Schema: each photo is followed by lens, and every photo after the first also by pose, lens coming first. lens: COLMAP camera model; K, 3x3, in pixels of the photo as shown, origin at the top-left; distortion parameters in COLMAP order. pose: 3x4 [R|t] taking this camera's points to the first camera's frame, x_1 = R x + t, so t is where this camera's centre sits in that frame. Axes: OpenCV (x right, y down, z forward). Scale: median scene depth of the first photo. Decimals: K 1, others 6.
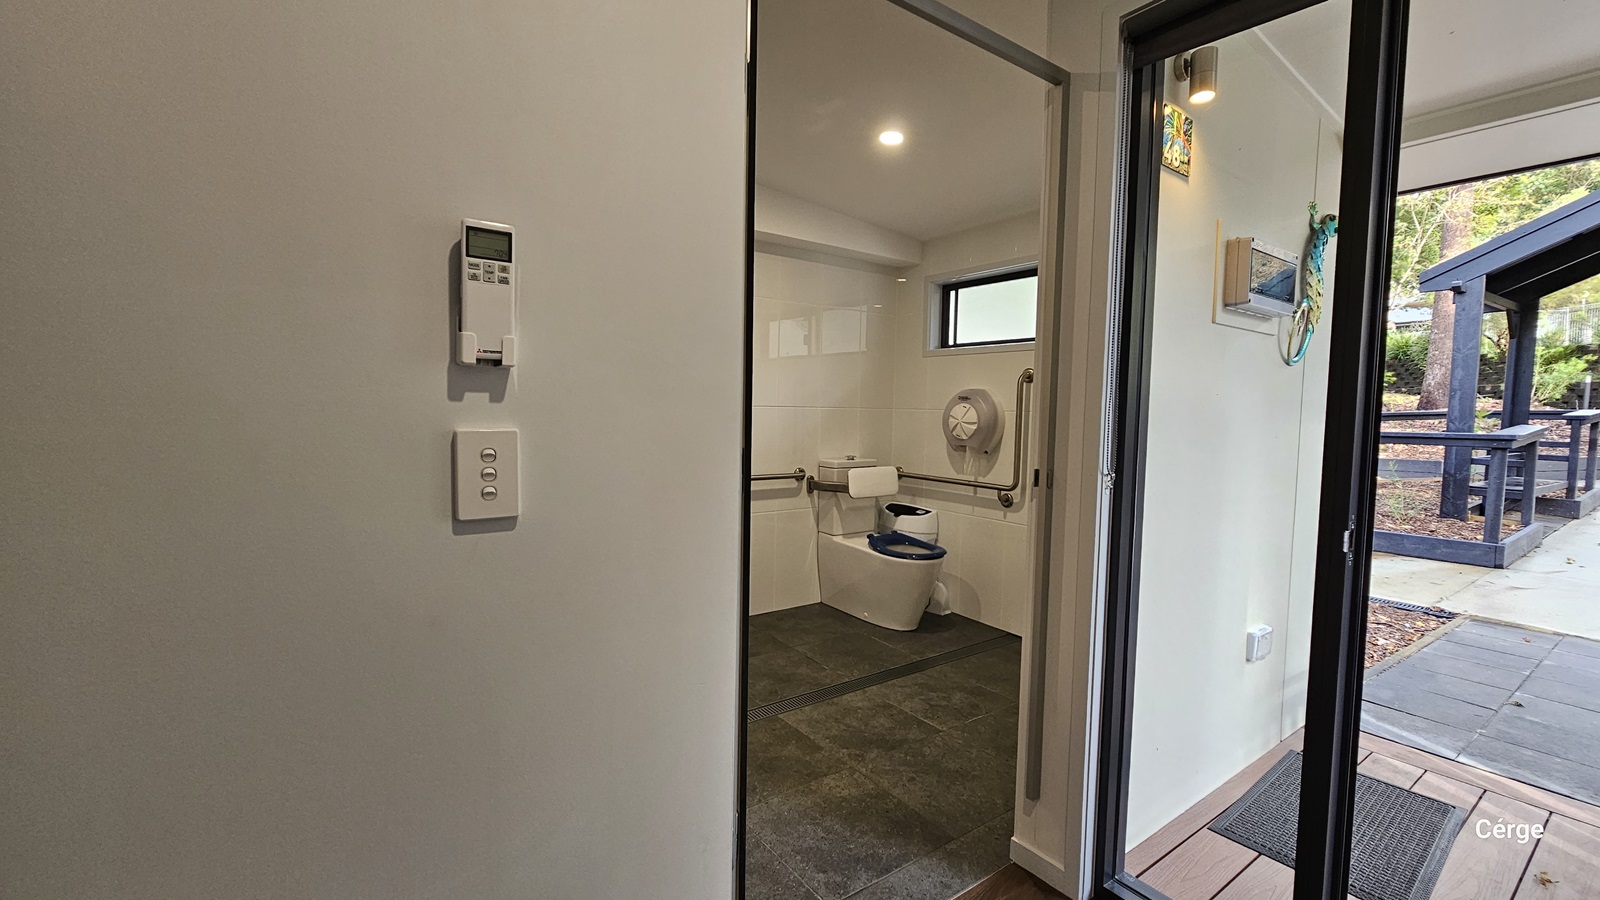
lens RADIAL K [[652.8, 0, 793.8], [0, 652.8, 446.4], [0, 0, 1]] dist [-0.002060, 0.000166]
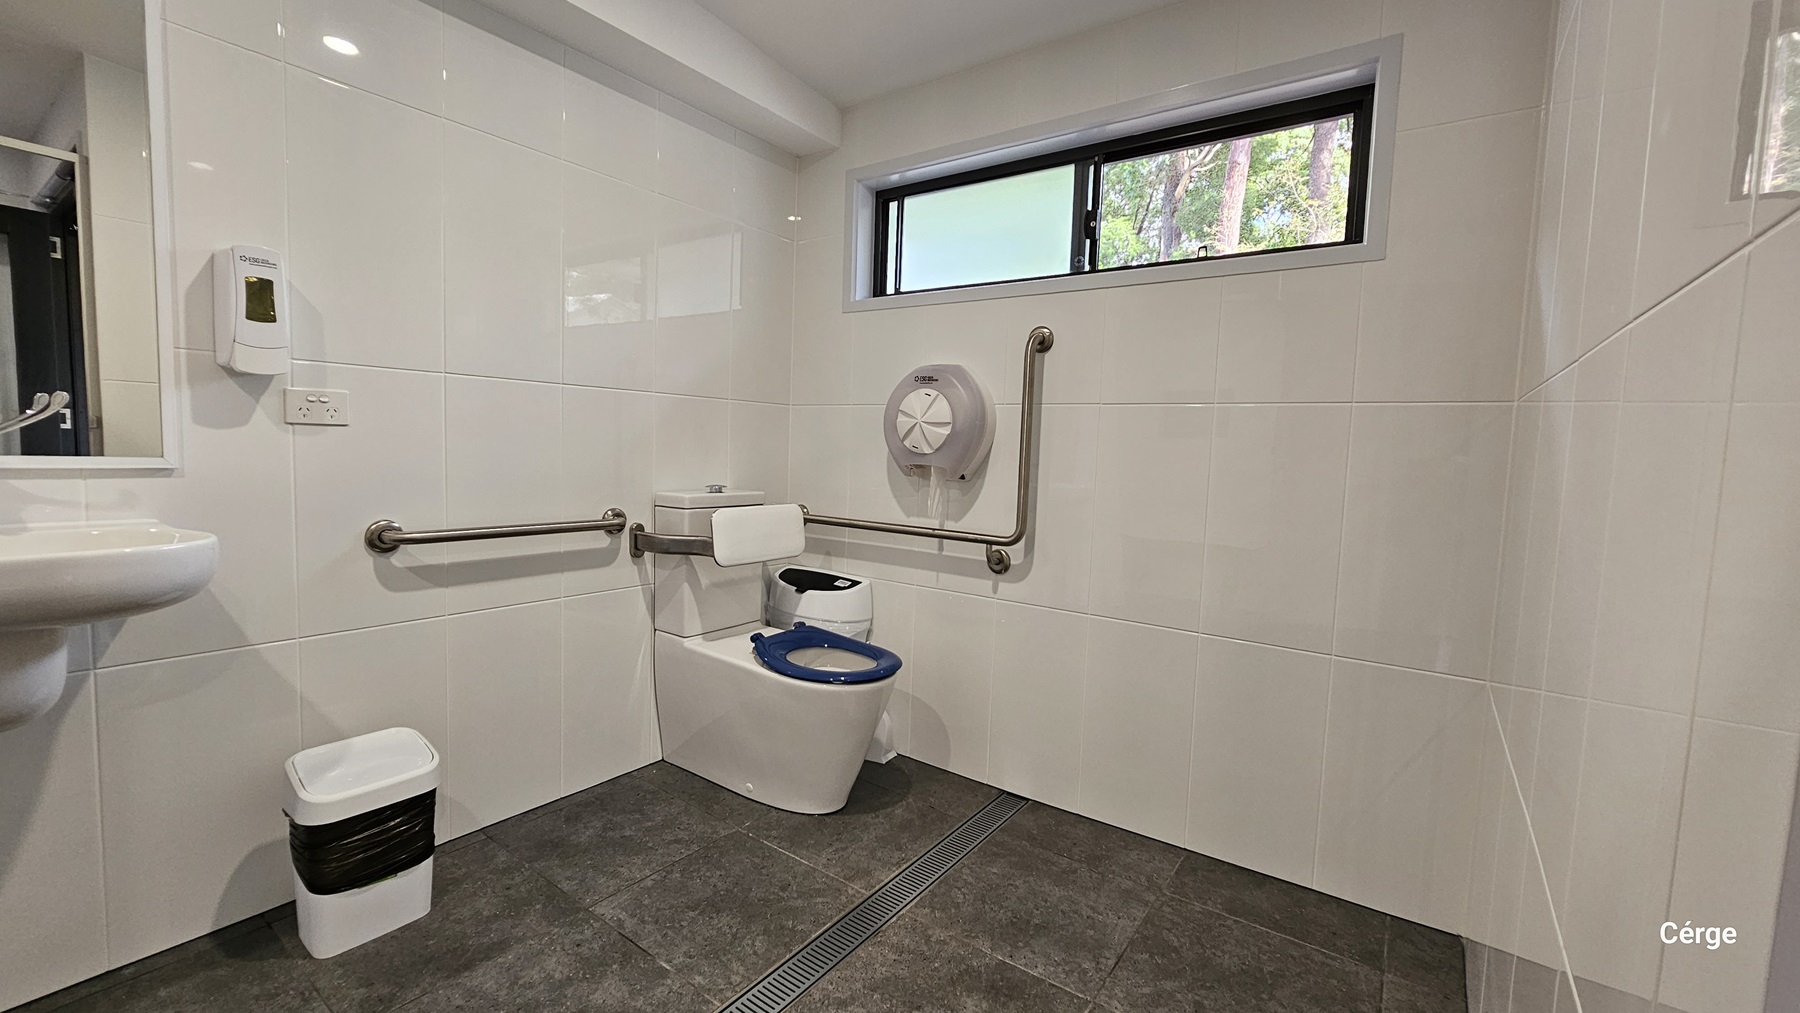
lens RADIAL K [[734.4, 0, 893.0], [0, 734.4, 502.5], [0, 0, 1]] dist [-0.002060, 0.000166]
pose [[0.945354, -0.010092, 0.325890, 0.028924], [0.001423, 0.999639, 0.026829, 0.013262], [-0.326043, -0.024899, 0.945027, 0.400571]]
